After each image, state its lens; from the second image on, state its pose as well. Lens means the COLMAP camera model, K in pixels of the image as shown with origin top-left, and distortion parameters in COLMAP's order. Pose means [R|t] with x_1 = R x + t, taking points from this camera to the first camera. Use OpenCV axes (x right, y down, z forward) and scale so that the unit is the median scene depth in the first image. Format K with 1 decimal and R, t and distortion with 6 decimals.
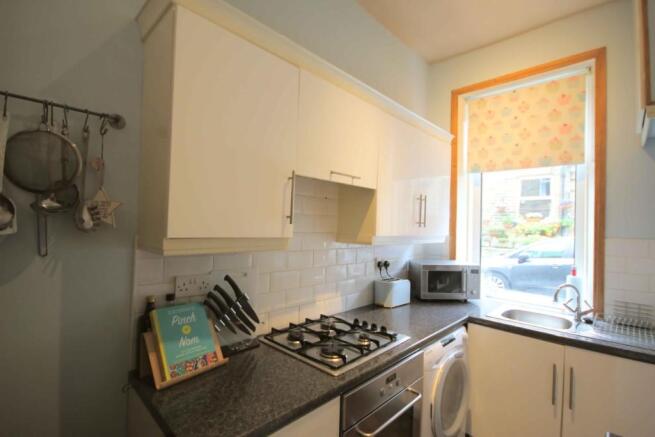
lens RADIAL K [[306.2, 0, 327.5], [0, 306.2, 218.5], [0, 0, 1]] dist [-0.002177, 0.000123]
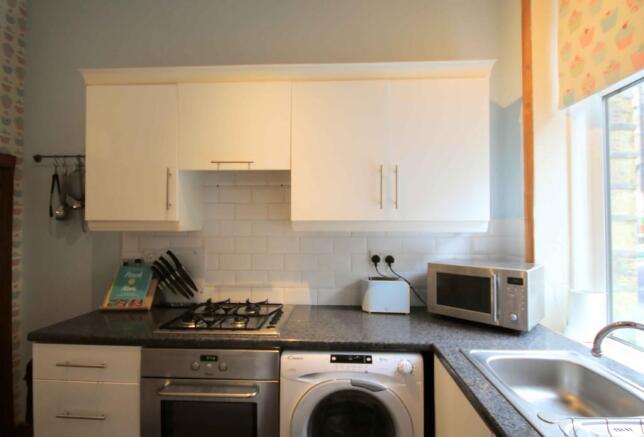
lens RADIAL K [[318.9, 0, 322.0], [0, 318.9, 218.5], [0, 0, 1]] dist [-0.002176, -0.001013]
pose [[0.656631, -0.038925, -0.753207, 1.093220], [0.034336, 0.999175, -0.021703, 0.086799], [0.753430, -0.011611, 0.657425, 0.519304]]
